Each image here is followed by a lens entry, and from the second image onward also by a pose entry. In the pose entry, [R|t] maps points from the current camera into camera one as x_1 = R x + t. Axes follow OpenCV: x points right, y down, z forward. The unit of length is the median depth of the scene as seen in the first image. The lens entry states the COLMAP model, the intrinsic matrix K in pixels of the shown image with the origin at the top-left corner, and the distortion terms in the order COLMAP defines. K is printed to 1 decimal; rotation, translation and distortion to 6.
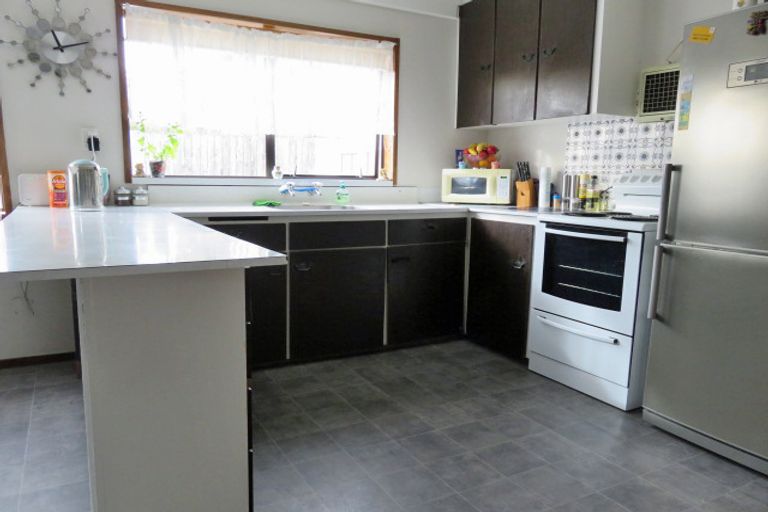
lens RADIAL K [[584.8, 0, 384.3], [0, 584.8, 269.4], [0, 0, 1]] dist [0.006186, 0.000370]
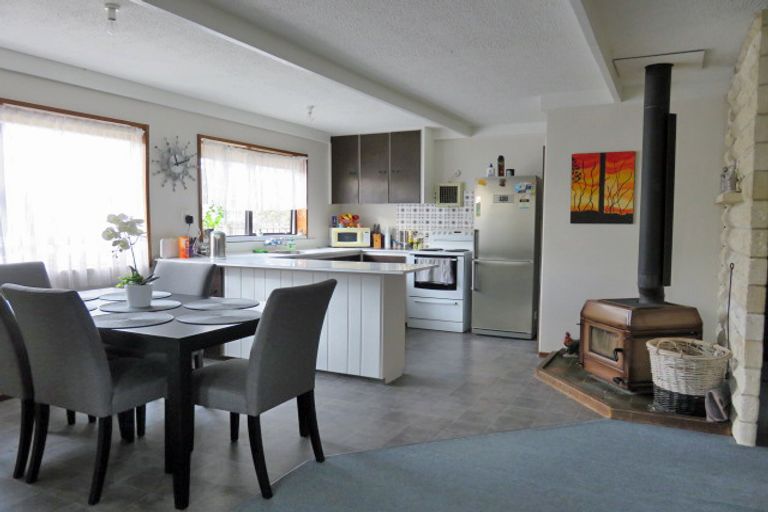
lens RADIAL K [[575.1, 0, 384.0], [0, 575.1, 256.0], [0, 0, 1]] dist [0.000624, 0.001090]
pose [[0.825745, -0.043766, 0.562343, -0.834605], [0.094847, 0.993563, -0.061945, 0.037162], [-0.556012, 0.104487, 0.824580, -0.557283]]
